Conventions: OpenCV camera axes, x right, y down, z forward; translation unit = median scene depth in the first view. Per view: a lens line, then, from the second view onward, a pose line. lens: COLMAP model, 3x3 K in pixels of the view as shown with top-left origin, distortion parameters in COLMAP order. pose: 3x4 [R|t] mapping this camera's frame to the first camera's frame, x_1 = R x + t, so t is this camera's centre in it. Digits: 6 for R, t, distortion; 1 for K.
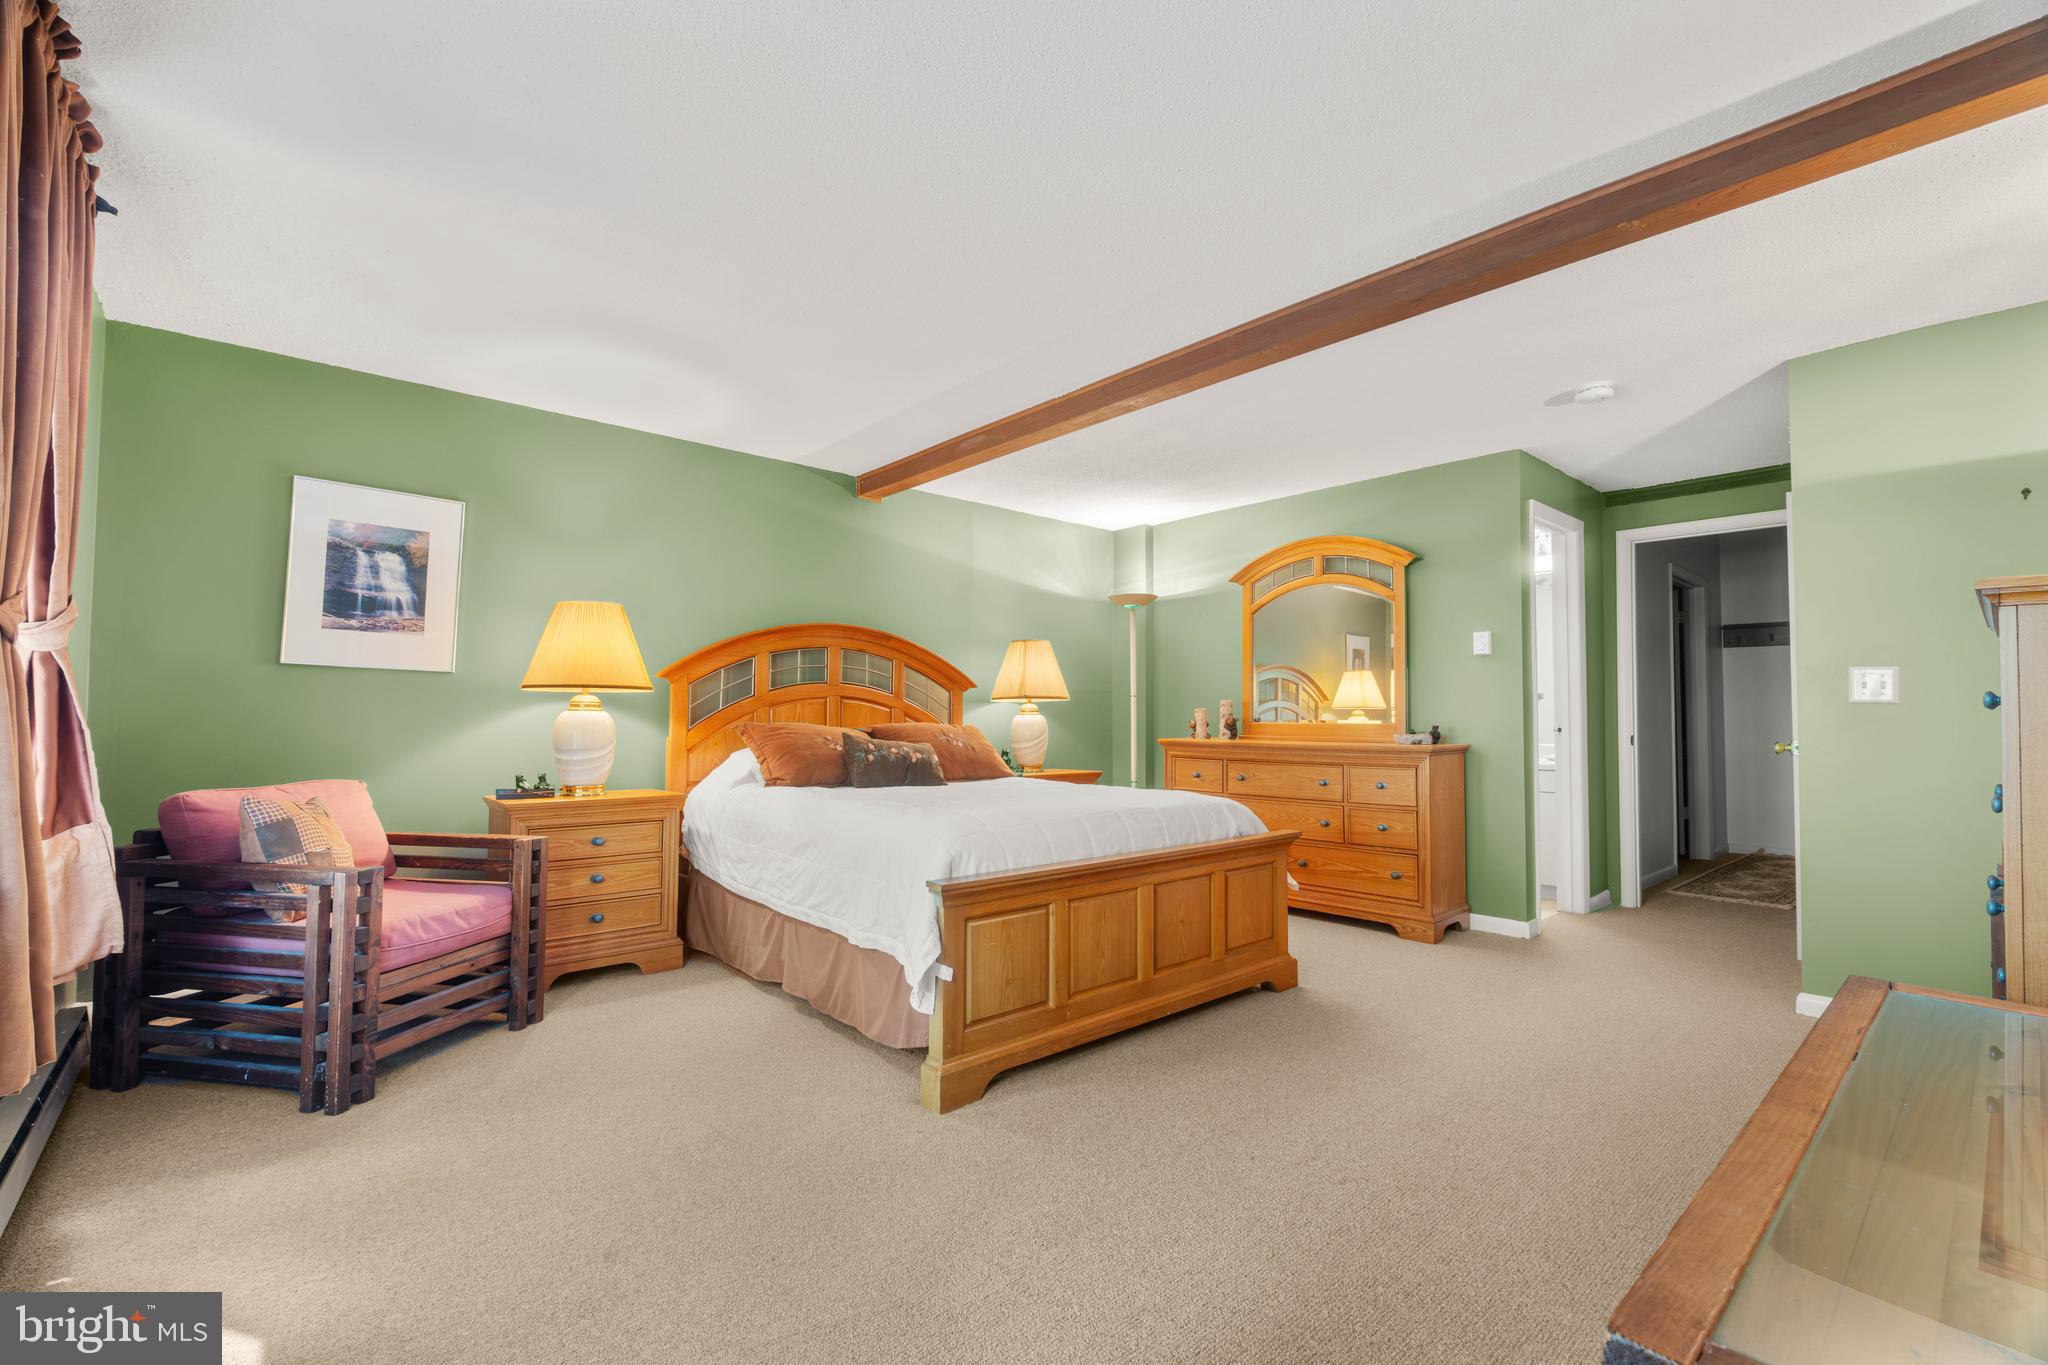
lens RADIAL K [[878.7, 0, 1029.6], [0, 878.7, 687.4], [0, 0, 1]] dist [-0.002334, -0.000959]
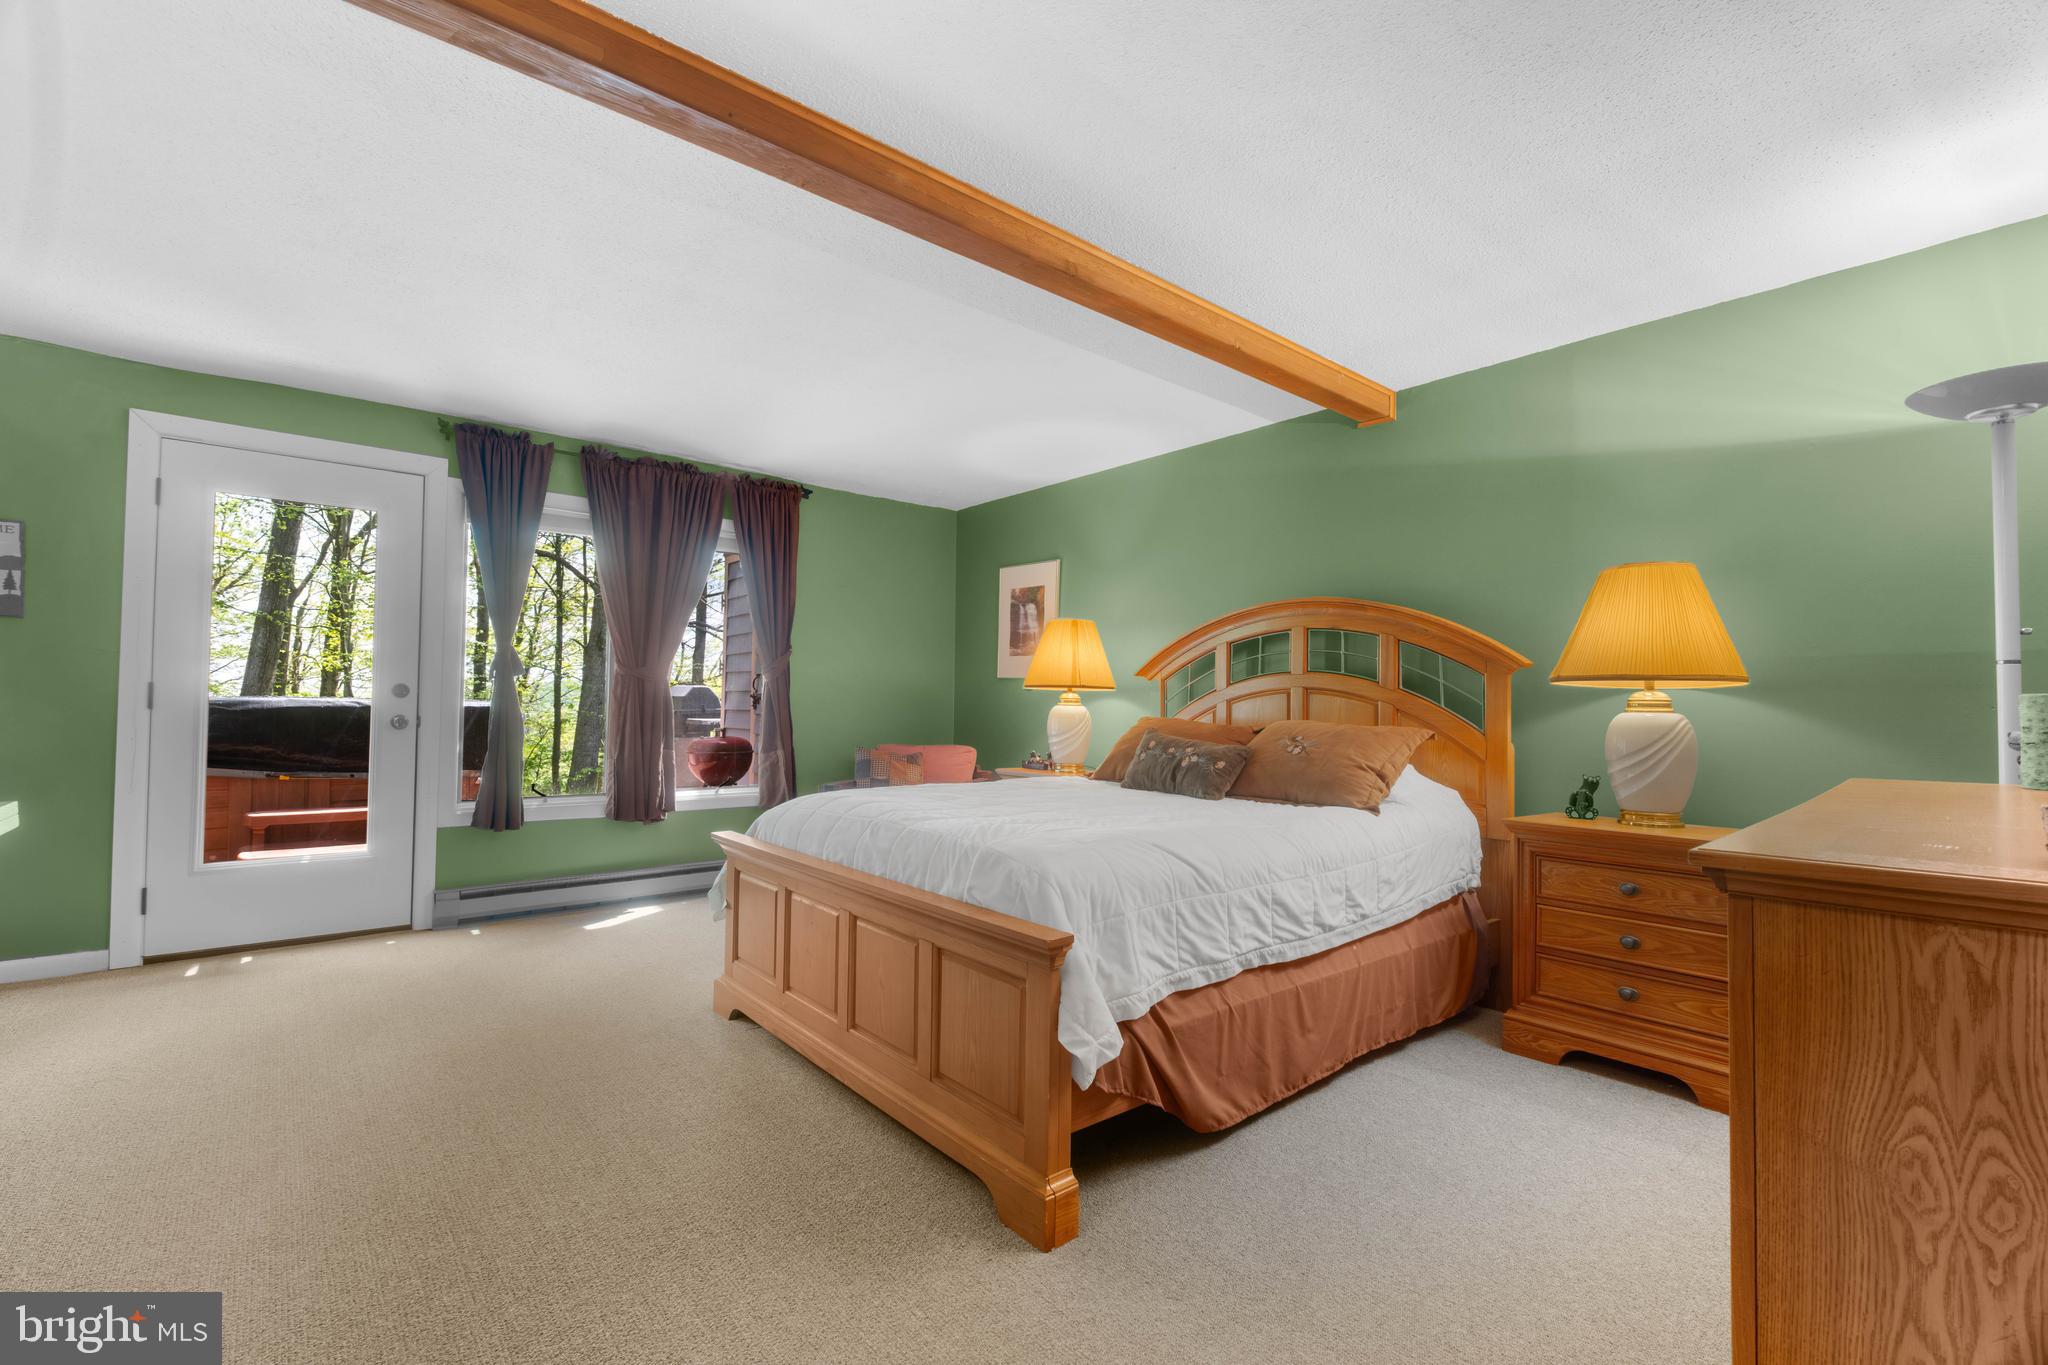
lens RADIAL K [[883.0, 0, 1021.8], [0, 883.0, 691.0], [0, 0, 1]] dist [0.002507, 0.000275]
pose [[-0.026669, -0.023096, -0.999377, 0.815683], [0.021731, 0.999483, -0.023679, 0.036512], [0.999408, -0.022349, -0.026154, 1.014789]]
